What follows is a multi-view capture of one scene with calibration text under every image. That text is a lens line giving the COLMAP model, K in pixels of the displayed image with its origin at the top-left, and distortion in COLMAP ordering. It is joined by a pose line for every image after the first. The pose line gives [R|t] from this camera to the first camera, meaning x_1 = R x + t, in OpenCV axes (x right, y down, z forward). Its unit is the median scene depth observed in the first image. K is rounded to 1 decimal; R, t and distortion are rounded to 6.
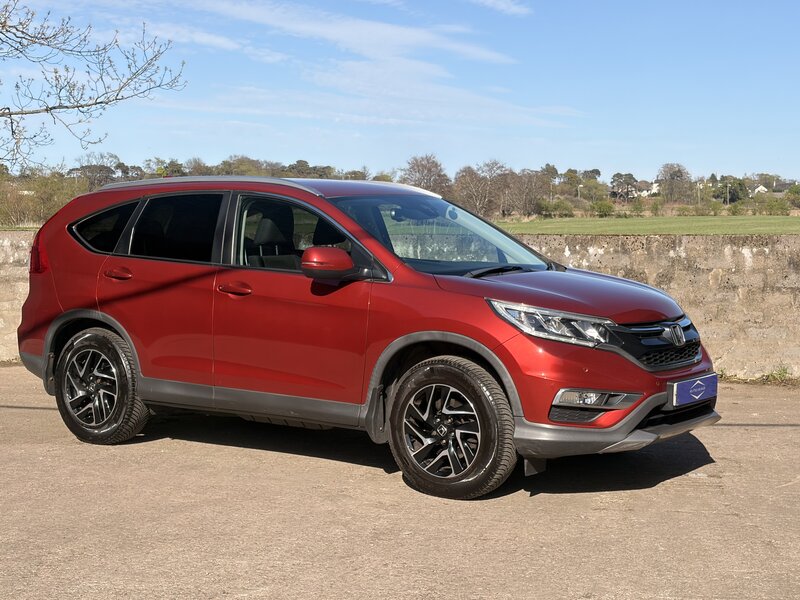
lens RADIAL K [[1259.6, 0, 400.0], [0, 1259.6, 300.0], [0, 0, 1]] dist [0.265370, -1.099947]
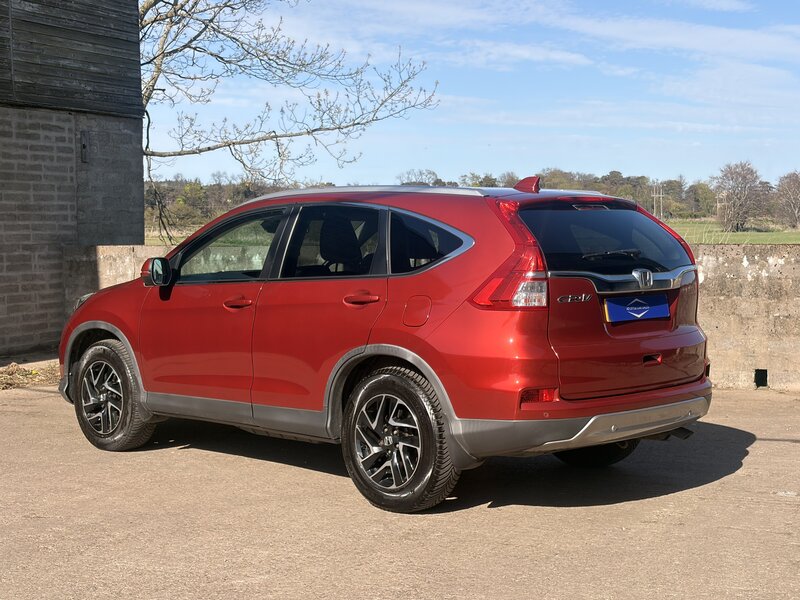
lens RADIAL K [[1252.2, 0, 400.0], [0, 1252.2, 300.0], [0, 0, 1]] dist [0.259160, -1.046043]
pose [[0.969174, 0.003702, -0.246350, 0.055252], [-0.005970, 0.999946, -0.008459, 0.000330], [0.246306, 0.009669, 0.969144, -0.001575]]
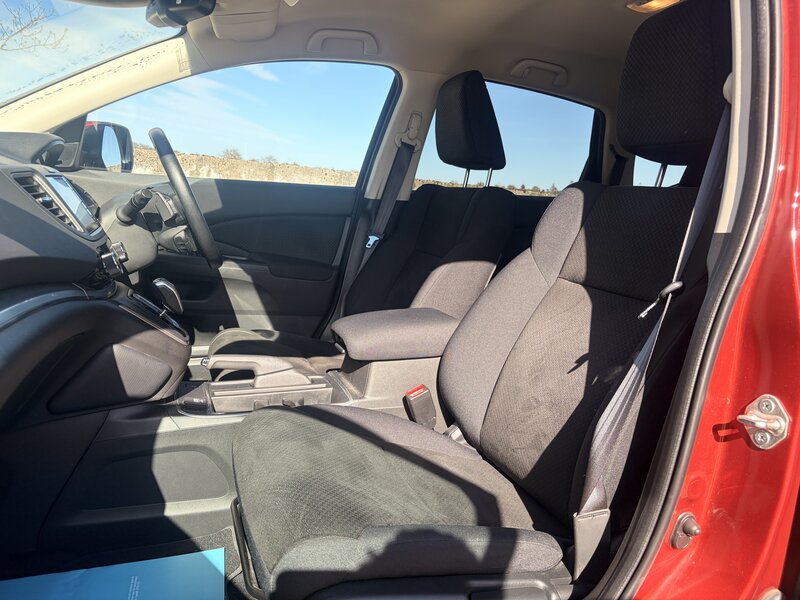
lens RADIAL K [[606.1, 0, 401.0], [0, 606.1, 305.2], [0, 0, 1]] dist [0.064508, -0.090684]
pose [[0.953271, 0.039928, 0.299468, -0.027225], [-0.075009, 0.991471, 0.106577, -0.007418], [-0.292658, -0.124060, 0.948135, 0.313638]]
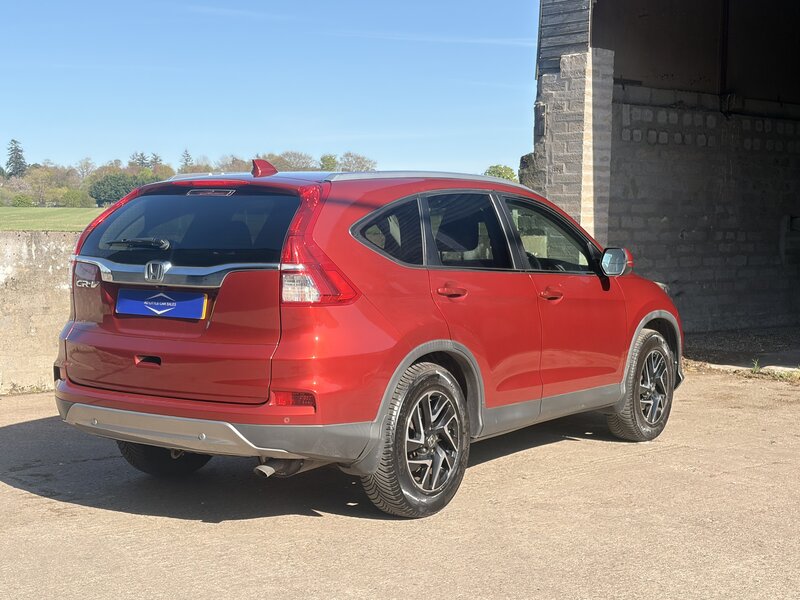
lens RADIAL K [[1260.9, 0, 404.1], [0, 1260.9, 297.9], [0, 0, 1]] dist [0.248558, -0.984589]
pose [[0.655625, -0.041991, 0.753918, -0.231132], [0.038990, 0.999003, 0.021735, -0.008146], [-0.754079, 0.015145, 0.656609, 0.118938]]
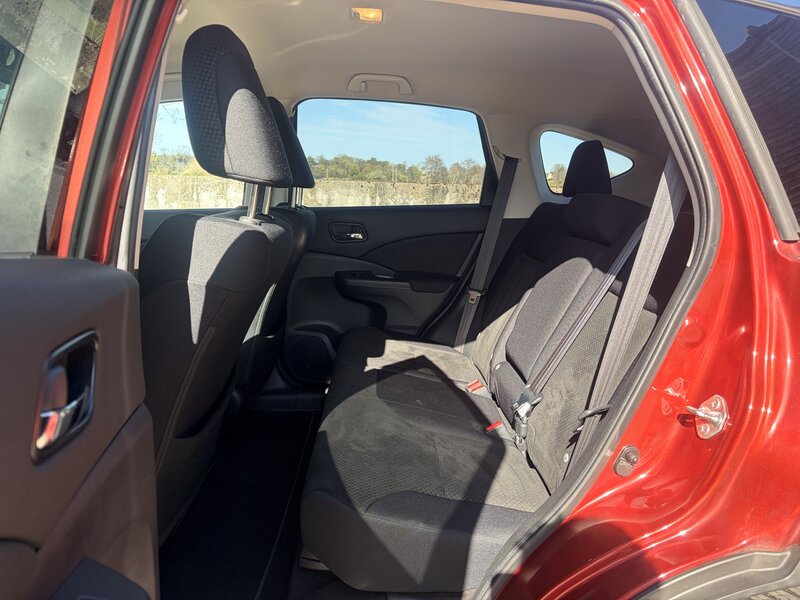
lens RADIAL K [[606.1, 0, 401.0], [0, 606.1, 305.2], [0, 0, 1]] dist [0.064508, -0.090684]
pose [[0.999053, 0.032587, -0.028844, 0.020791], [-0.028738, 0.991733, 0.125061, -0.012172], [0.032681, -0.124114, 0.991730, 0.305260]]
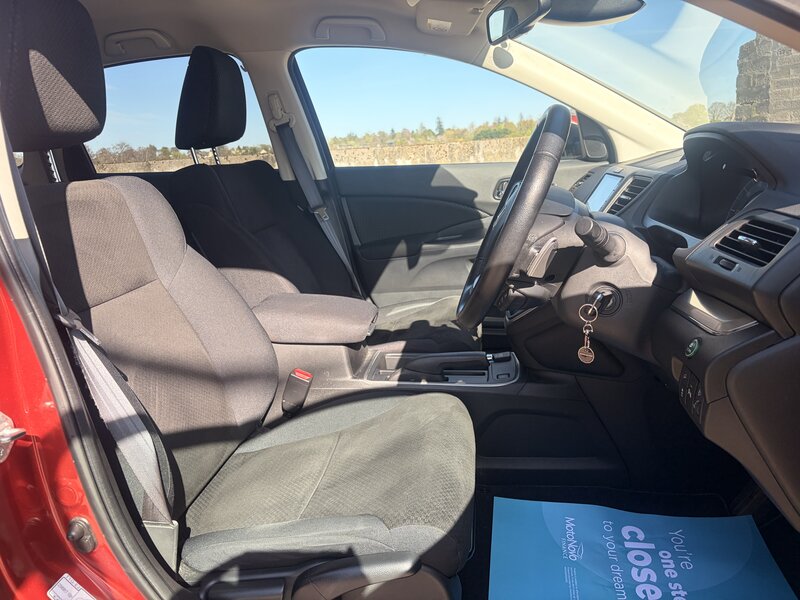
lens RADIAL K [[612.1, 0, 405.9], [0, 612.1, 299.2], [0, 0, 1]] dist [0.030214, -0.076048]
pose [[0.874842, -0.171818, 0.452914, -0.035397], [0.104072, 0.979815, 0.170679, -0.007667], [-0.473098, -0.102181, 0.875064, 0.276047]]
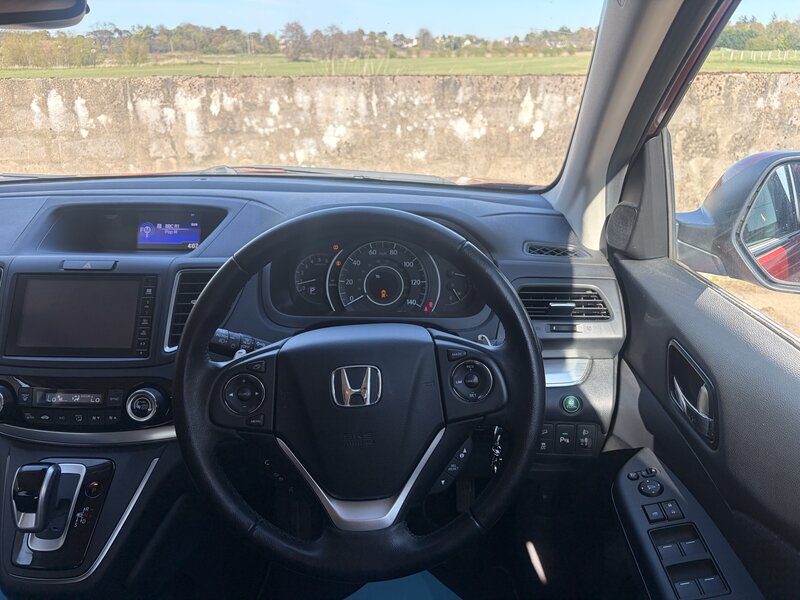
lens RADIAL K [[616.1, 0, 402.9], [0, 616.1, 298.6], [0, 0, 1]] dist [0.013131, -0.003105]
pose [[0.983370, -0.075803, 0.165040, -0.013949], [0.022787, 0.953048, 0.301961, -0.019452], [-0.180180, -0.293178, 0.938926, 0.332178]]
